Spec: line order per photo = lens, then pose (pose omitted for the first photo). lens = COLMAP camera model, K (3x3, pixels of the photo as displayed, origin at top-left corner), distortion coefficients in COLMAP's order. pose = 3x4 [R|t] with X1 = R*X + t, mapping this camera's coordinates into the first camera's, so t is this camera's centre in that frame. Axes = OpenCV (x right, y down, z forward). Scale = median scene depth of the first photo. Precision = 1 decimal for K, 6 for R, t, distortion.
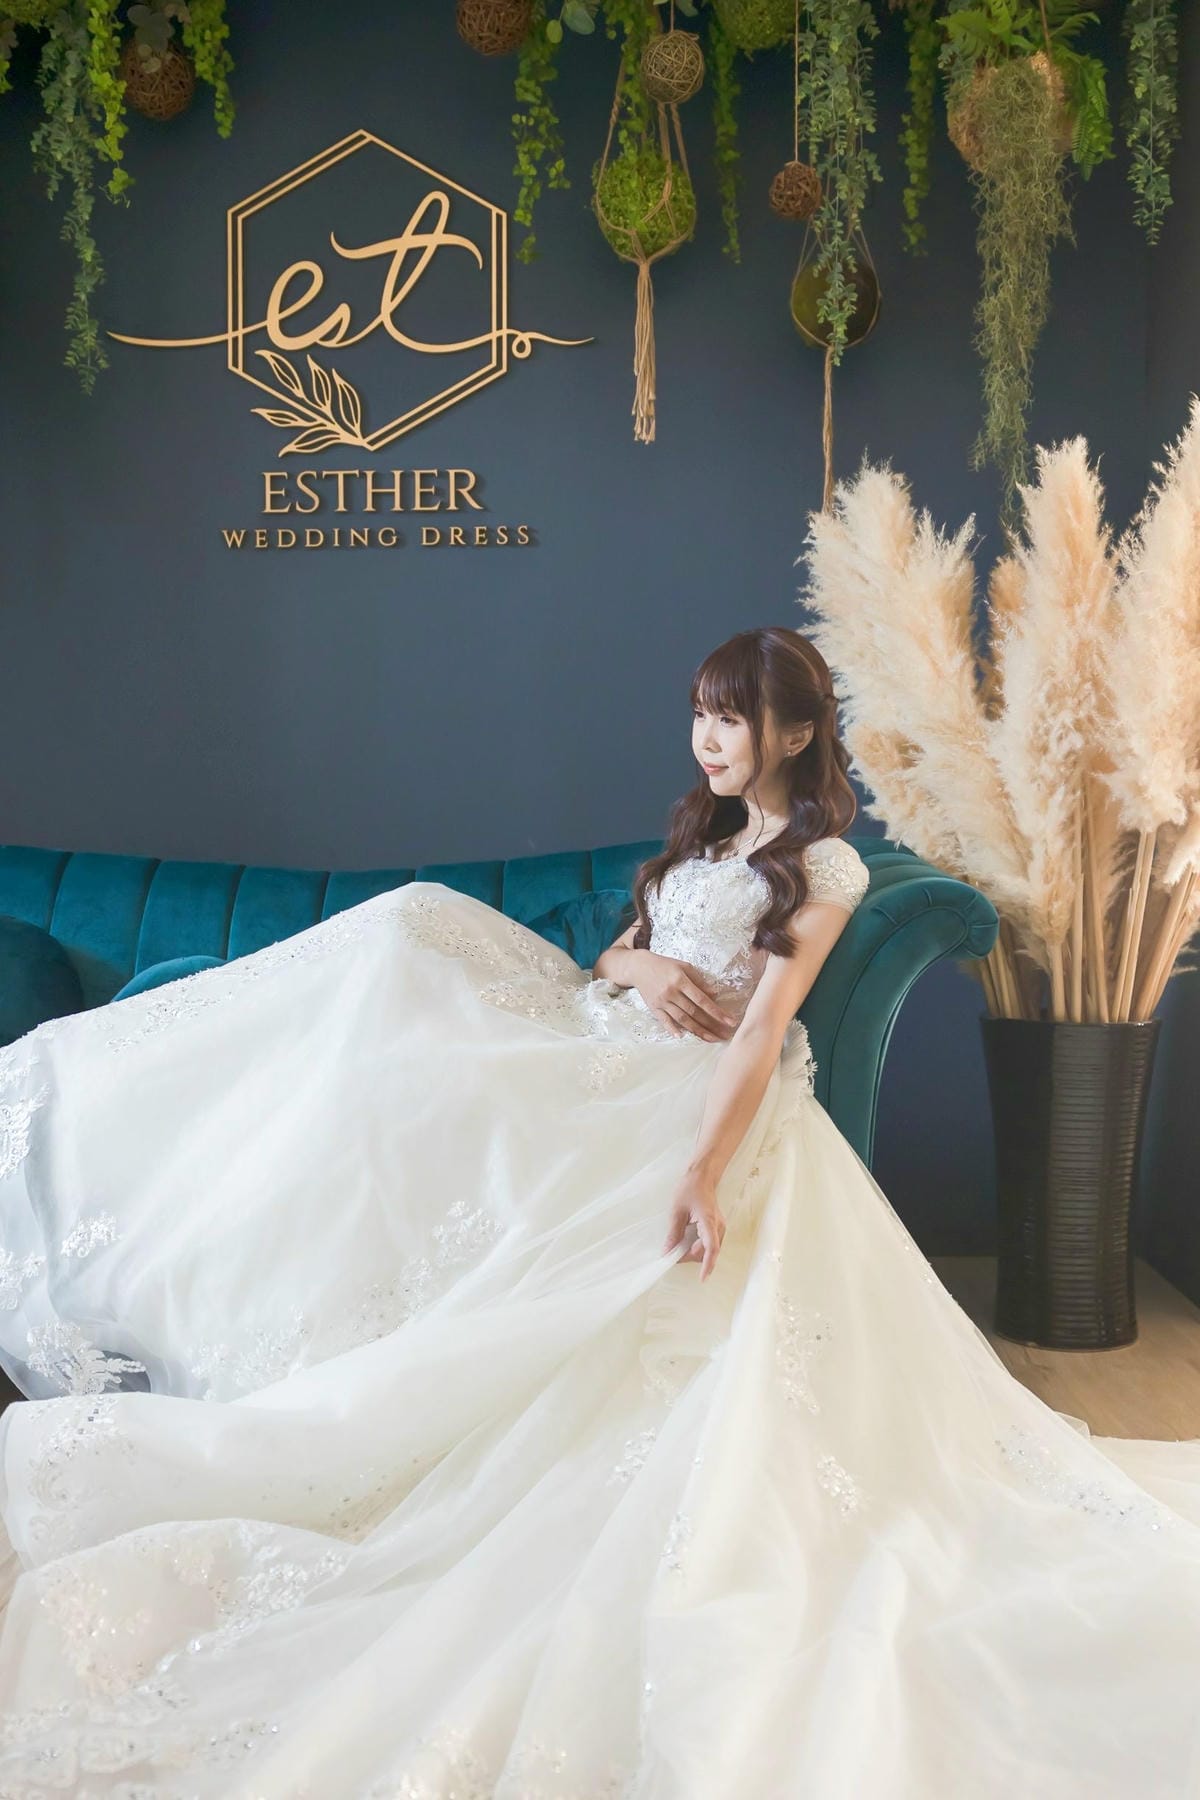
lens RADIAL K [[1739.5, 0, 602.0], [0, 1739.5, 912.2], [0, 0, 1]] dist [-0.000153, 0.007039]
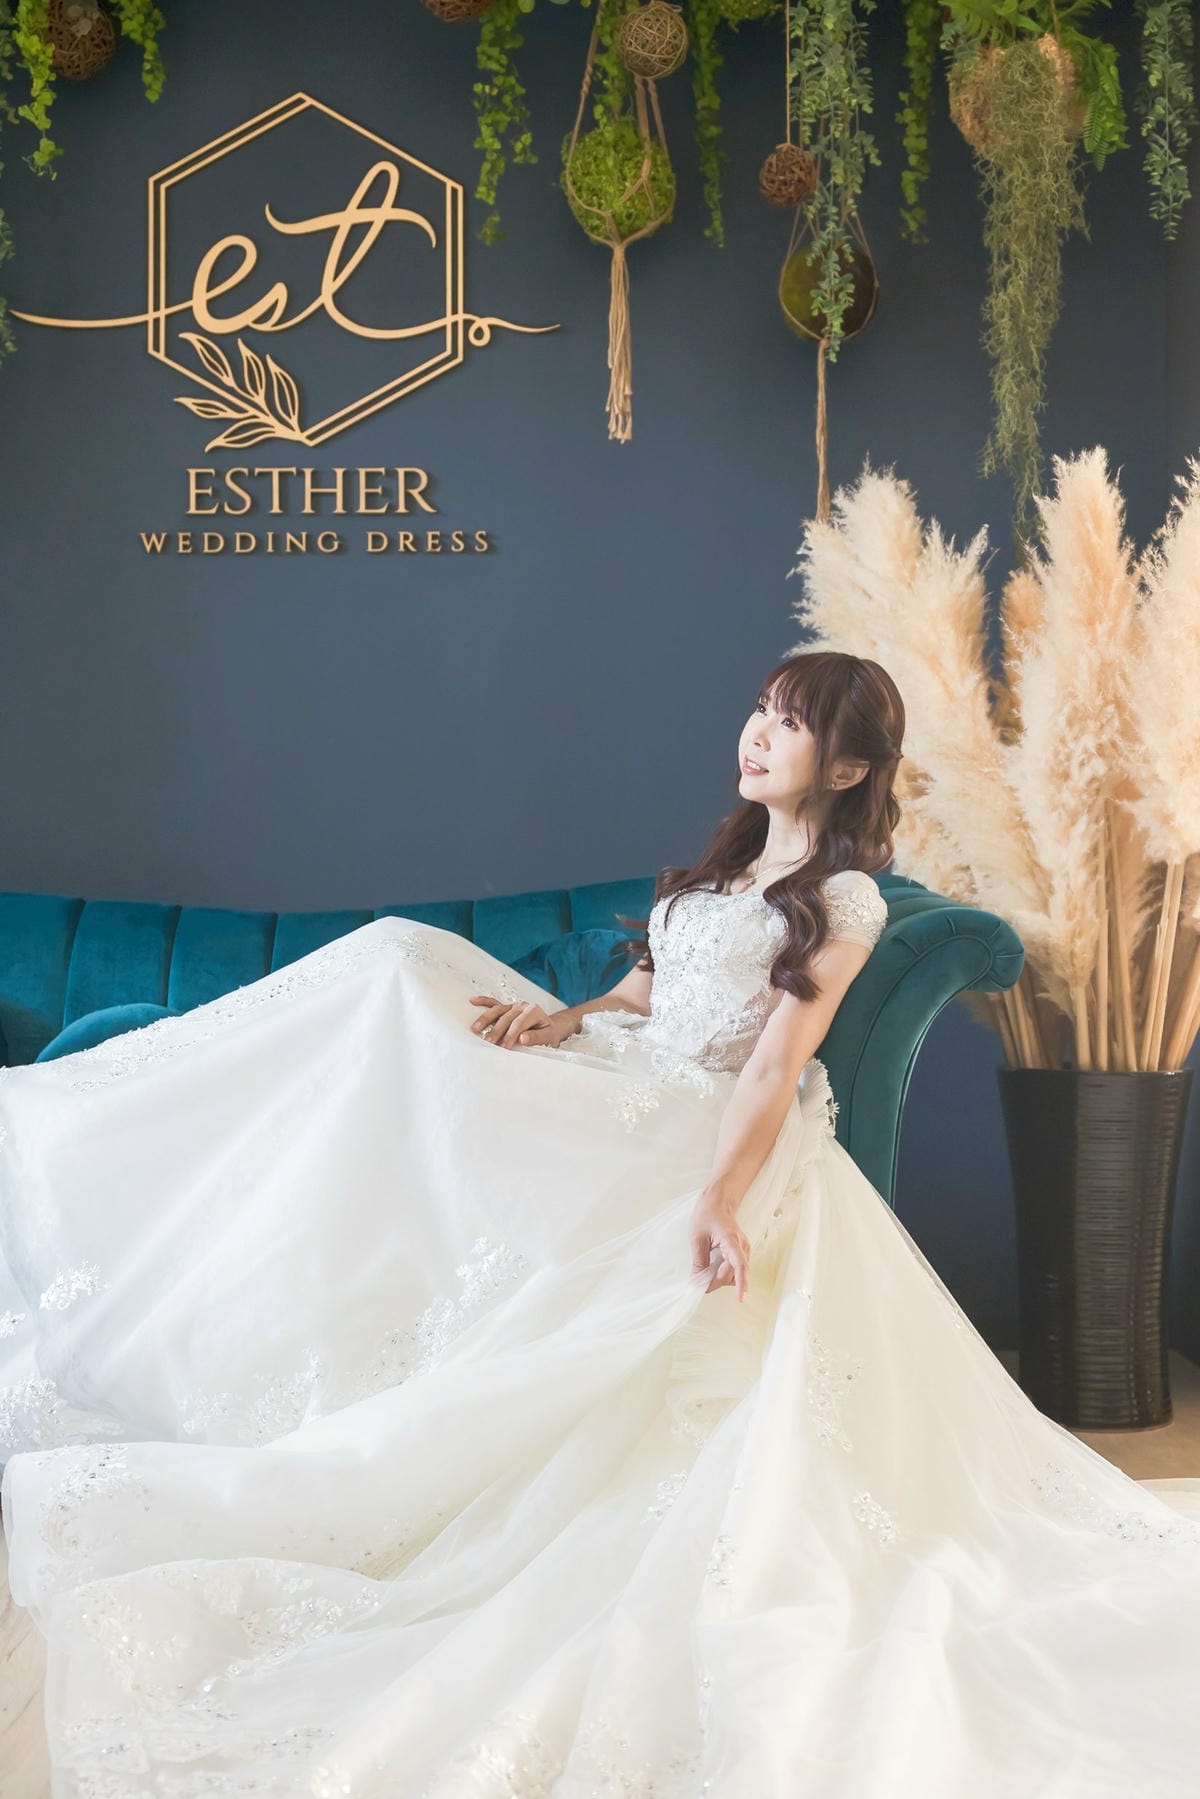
lens RADIAL K [[2251.7, 0, 596.9], [0, 2251.7, 903.4], [0, 0, 1]] dist [0.013973, -0.038460]
pose [[0.998546, -0.000527, 0.053898, -0.050785], [0.003155, 0.998809, -0.048696, 0.026720], [-0.053808, 0.048796, 0.997358, -0.155657]]
